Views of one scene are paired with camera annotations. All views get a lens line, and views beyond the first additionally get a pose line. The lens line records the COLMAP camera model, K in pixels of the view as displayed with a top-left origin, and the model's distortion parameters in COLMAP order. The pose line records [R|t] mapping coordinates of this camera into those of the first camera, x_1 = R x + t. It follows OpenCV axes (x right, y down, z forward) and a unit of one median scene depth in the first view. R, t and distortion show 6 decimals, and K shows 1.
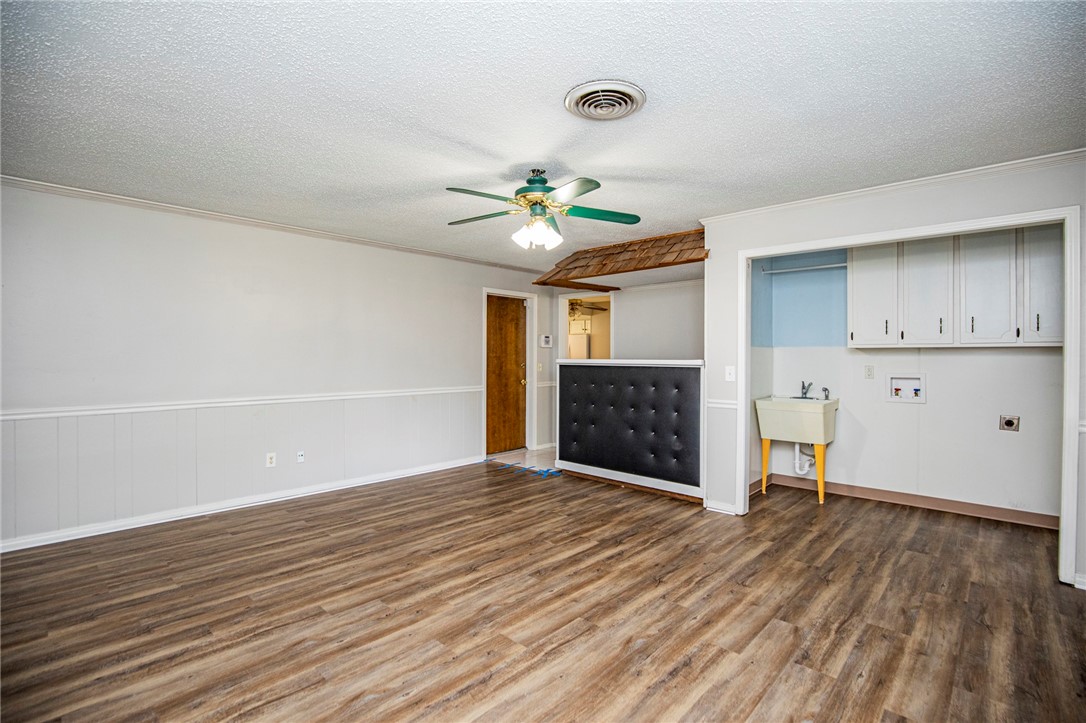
lens RADIAL K [[502.7, 0, 552.3], [0, 502.7, 359.0], [0, 0, 1]] dist [-0.030883, 0.004935]
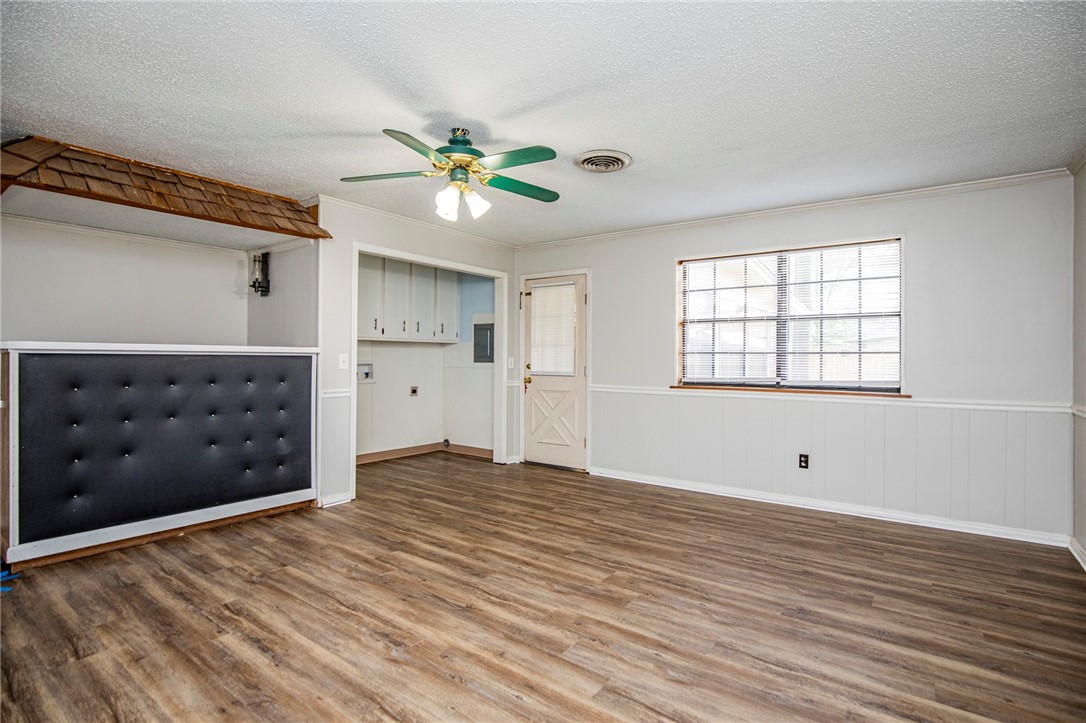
lens RADIAL K [[537.8, 0, 543.0], [0, 537.8, 361.5], [0, 0, 1]] dist [-0.024531, 0.000182]
pose [[-0.111283, -0.009570, 0.993743, -0.984051], [-0.002982, 0.999952, 0.009296, 0.023200], [-0.993784, -0.001929, -0.111306, 0.953346]]
